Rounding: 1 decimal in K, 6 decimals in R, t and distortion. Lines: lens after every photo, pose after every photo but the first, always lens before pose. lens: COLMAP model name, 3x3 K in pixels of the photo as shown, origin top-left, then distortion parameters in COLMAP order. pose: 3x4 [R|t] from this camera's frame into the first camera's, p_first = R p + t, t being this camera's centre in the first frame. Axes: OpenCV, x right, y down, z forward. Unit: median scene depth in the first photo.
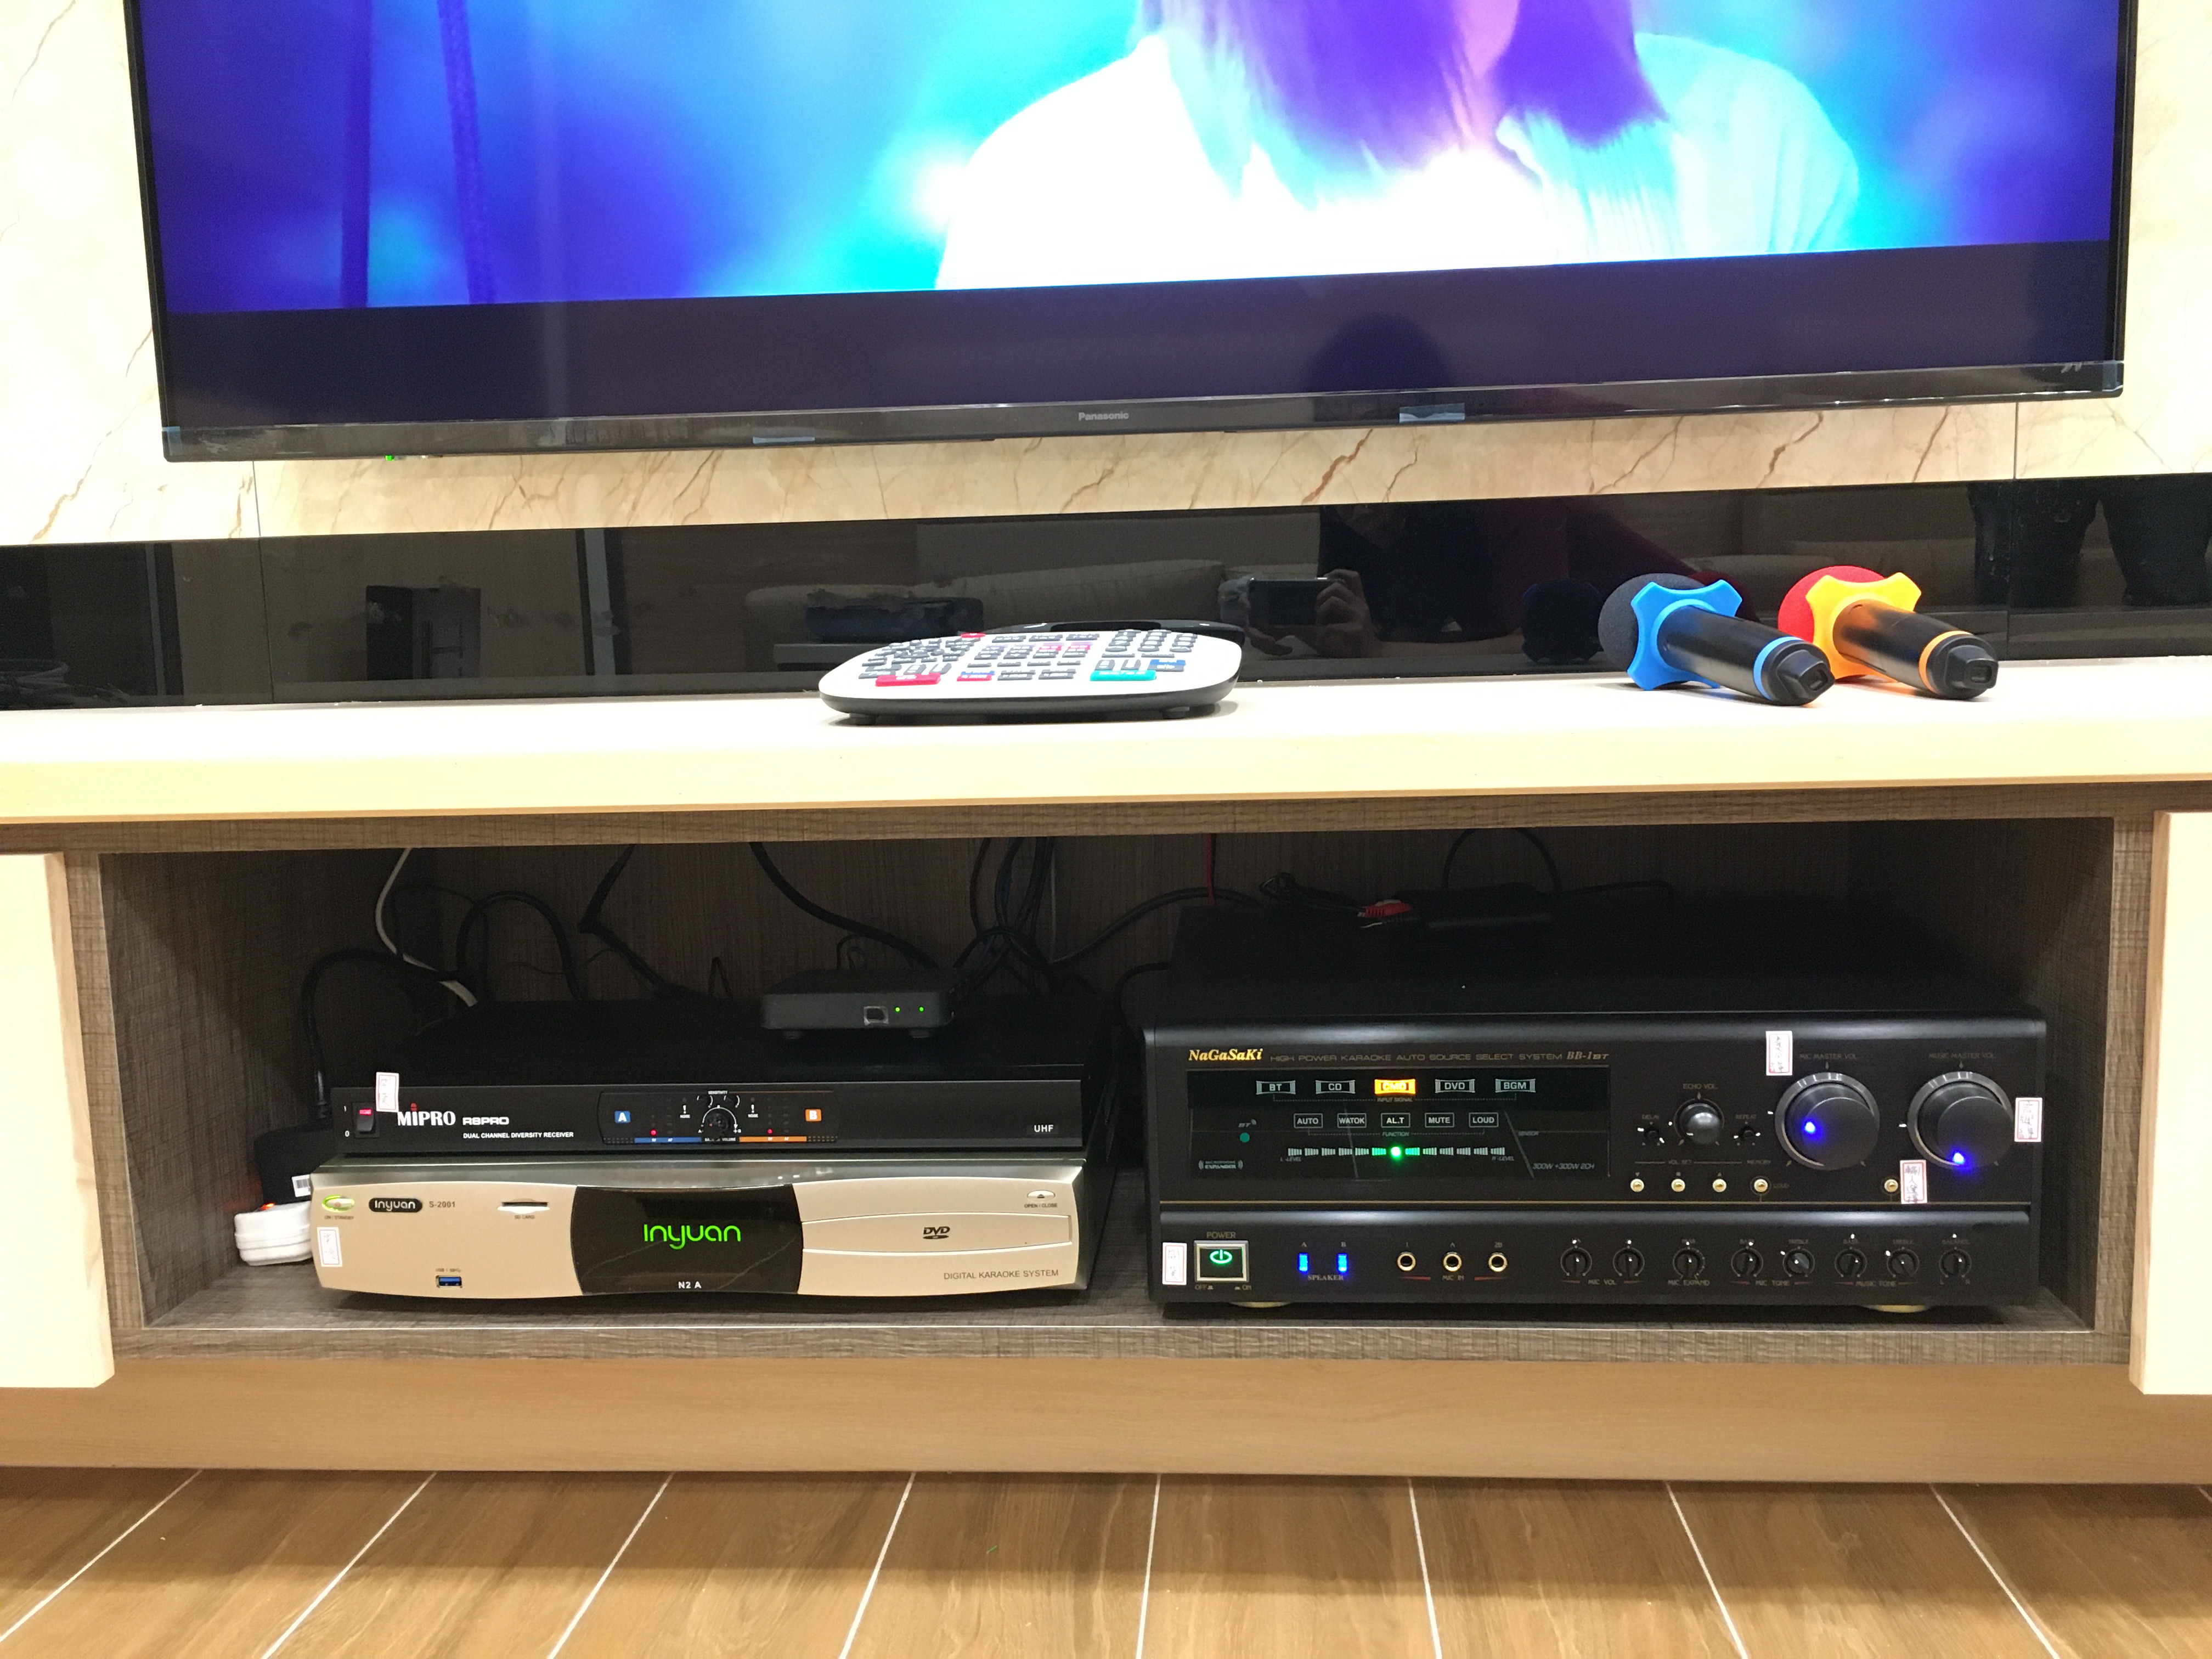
lens RADIAL K [[1882.5, 0, 1104.4], [0, 1882.5, 833.5], [0, 0, 1]] dist [0.084554, -0.111364]
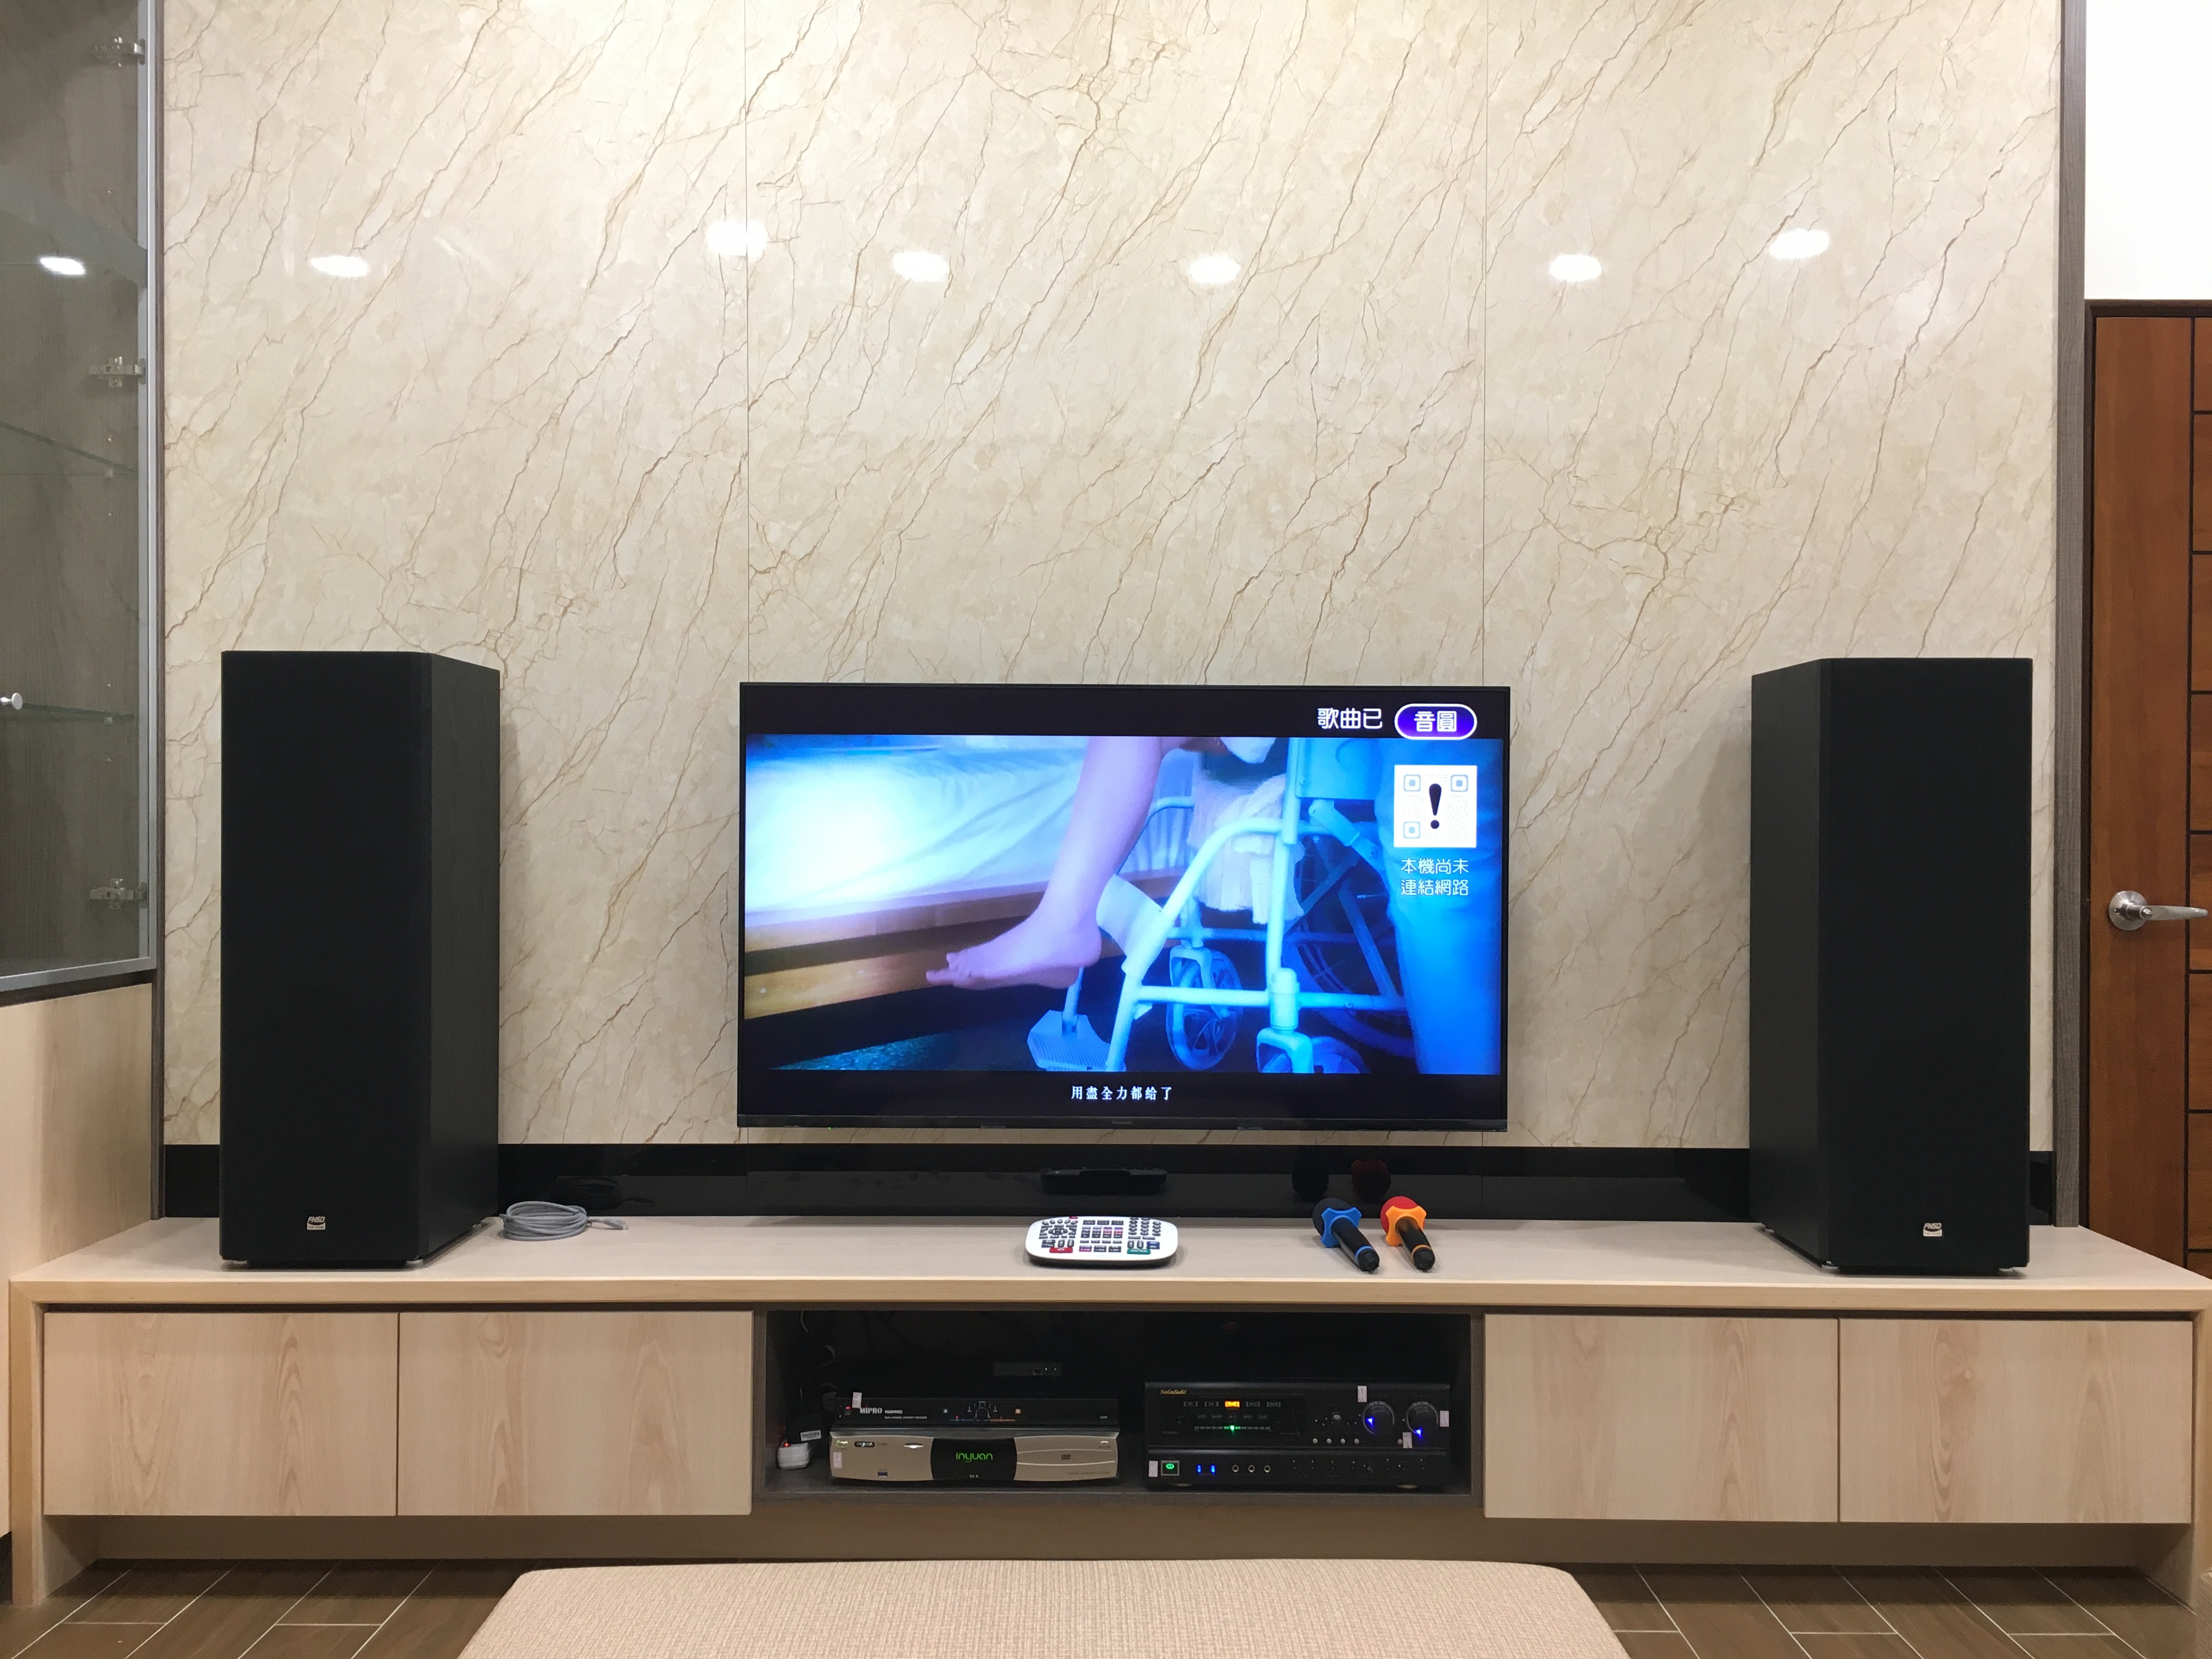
lens RADIAL K [[1882.5, 0, 1100.2], [0, 1882.5, 824.3], [0, 0, 1]] dist [0.084554, -0.111364]
pose [[0.996852, 0.032181, 0.072459, -0.265629], [-0.022494, 0.991160, -0.130752, -0.336337], [-0.076026, 0.128711, 0.988764, -1.825781]]
